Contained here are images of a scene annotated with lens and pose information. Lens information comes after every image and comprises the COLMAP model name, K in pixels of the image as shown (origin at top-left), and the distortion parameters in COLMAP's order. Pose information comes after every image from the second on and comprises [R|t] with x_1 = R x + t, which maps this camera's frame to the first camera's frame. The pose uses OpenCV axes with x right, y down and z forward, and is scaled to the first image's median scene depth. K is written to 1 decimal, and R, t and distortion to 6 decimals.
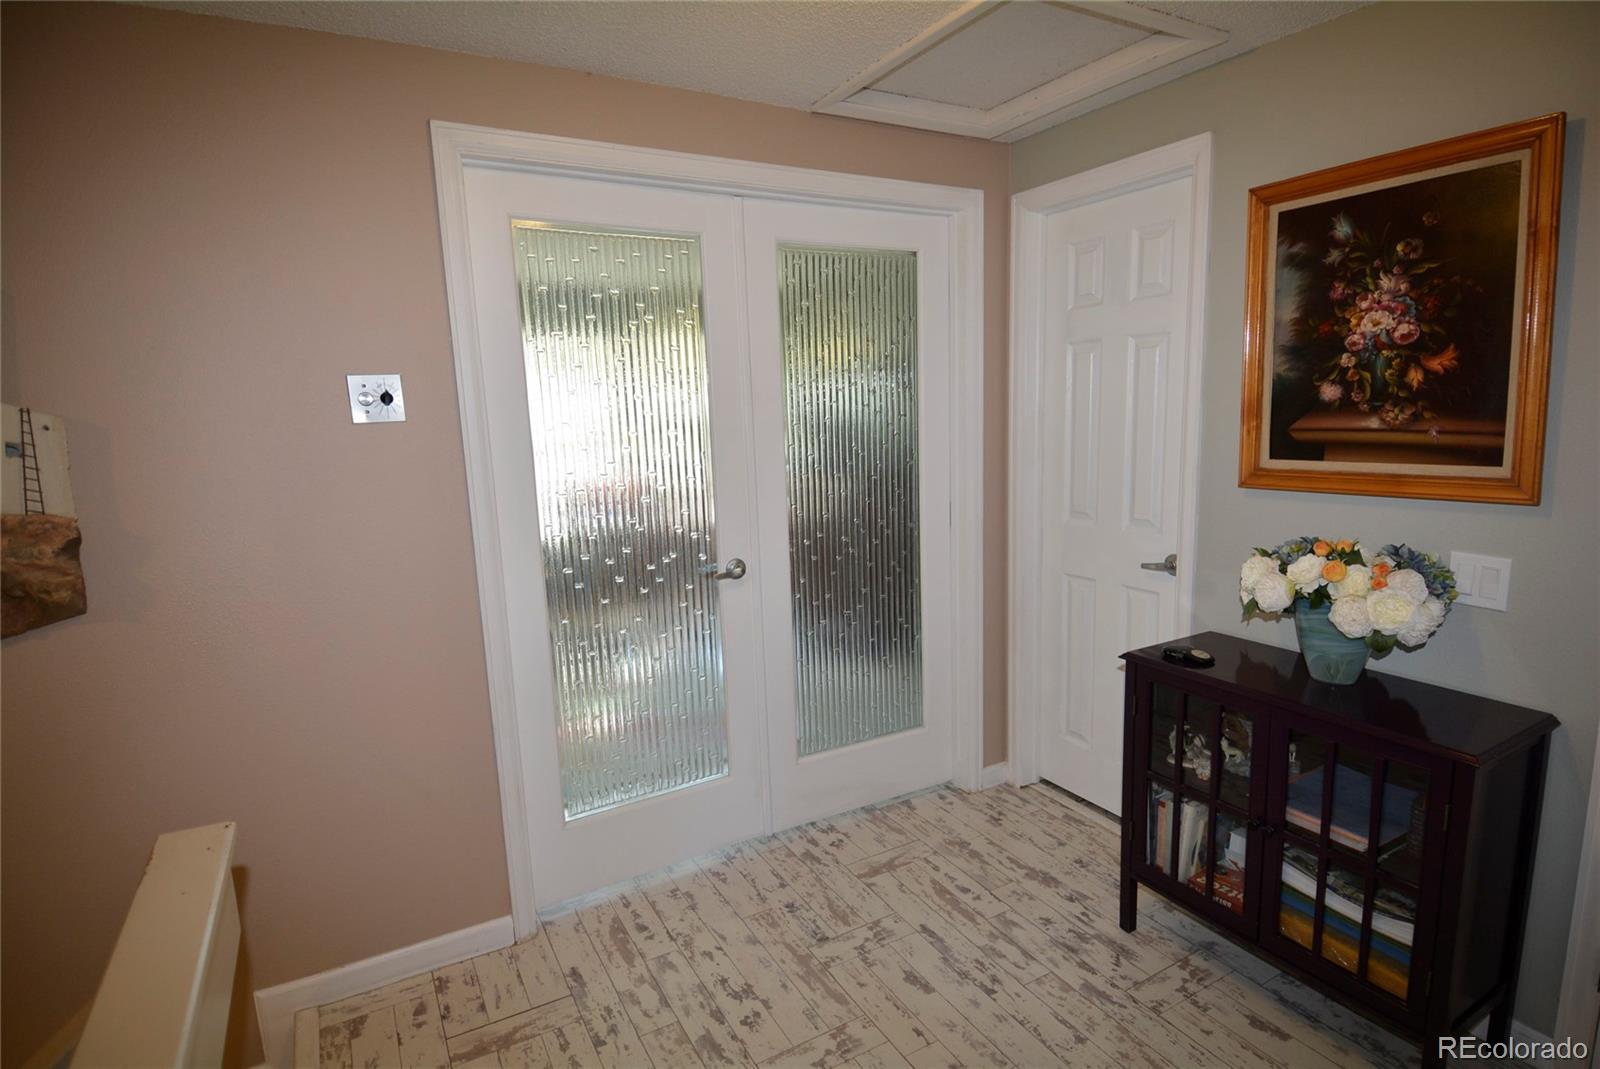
lens RADIAL K [[847.6, 0, 798.8], [0, 847.6, 543.5], [0, 0, 1]] dist [0.028872, -0.041143]
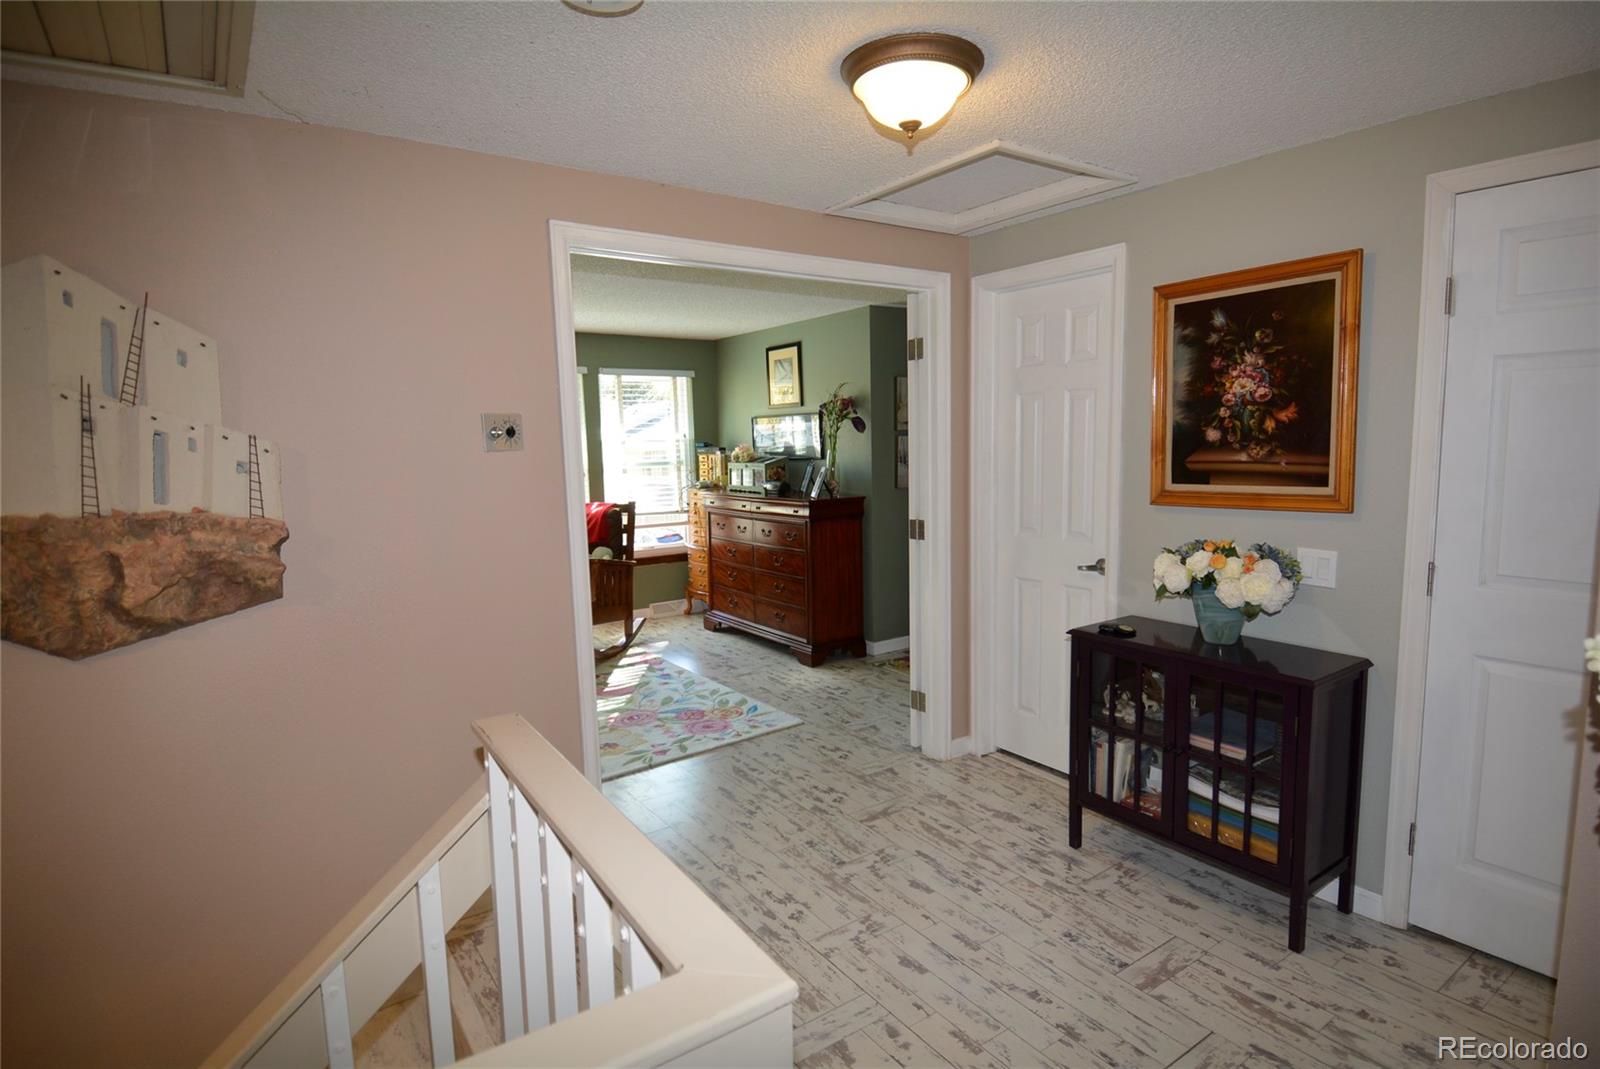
lens RADIAL K [[847.6, 0, 798.8], [0, 847.6, 543.5], [0, 0, 1]] dist [0.028872, -0.041143]
pose [[0.995758, -0.000832, 0.092002, -0.171240], [0.004712, 0.999108, -0.041967, 0.052618], [-0.091885, 0.042222, 0.994874, -0.302785]]
